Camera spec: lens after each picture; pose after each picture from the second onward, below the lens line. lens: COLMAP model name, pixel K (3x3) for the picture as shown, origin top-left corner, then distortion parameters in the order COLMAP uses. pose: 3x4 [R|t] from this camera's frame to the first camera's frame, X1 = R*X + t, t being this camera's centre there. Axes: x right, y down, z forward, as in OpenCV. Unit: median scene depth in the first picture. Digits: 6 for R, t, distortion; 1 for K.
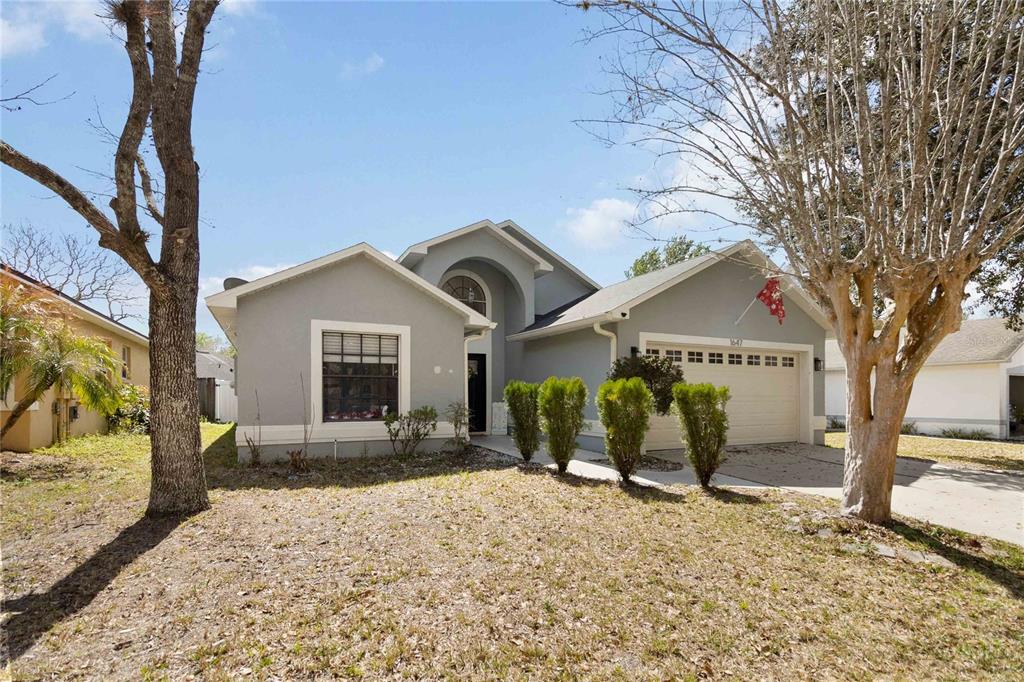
lens RADIAL K [[470.7, 0, 515.0], [0, 470.7, 337.6], [0, 0, 1]] dist [-0.001374, 0.000208]
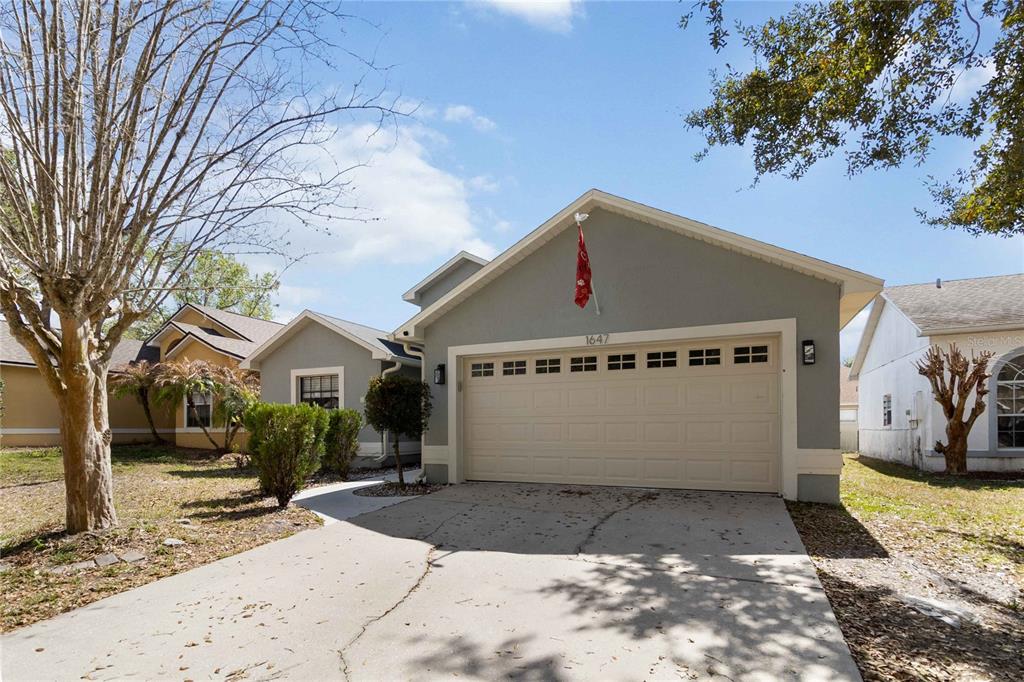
lens RADIAL K [[470.7, 0, 515.0], [0, 470.7, 337.6], [0, 0, 1]] dist [-0.001374, 0.000208]
pose [[0.664744, -0.141972, -0.733457, 1.037127], [0.108462, 0.989715, -0.093274, 0.068553], [0.739156, -0.017549, 0.673305, 0.495385]]
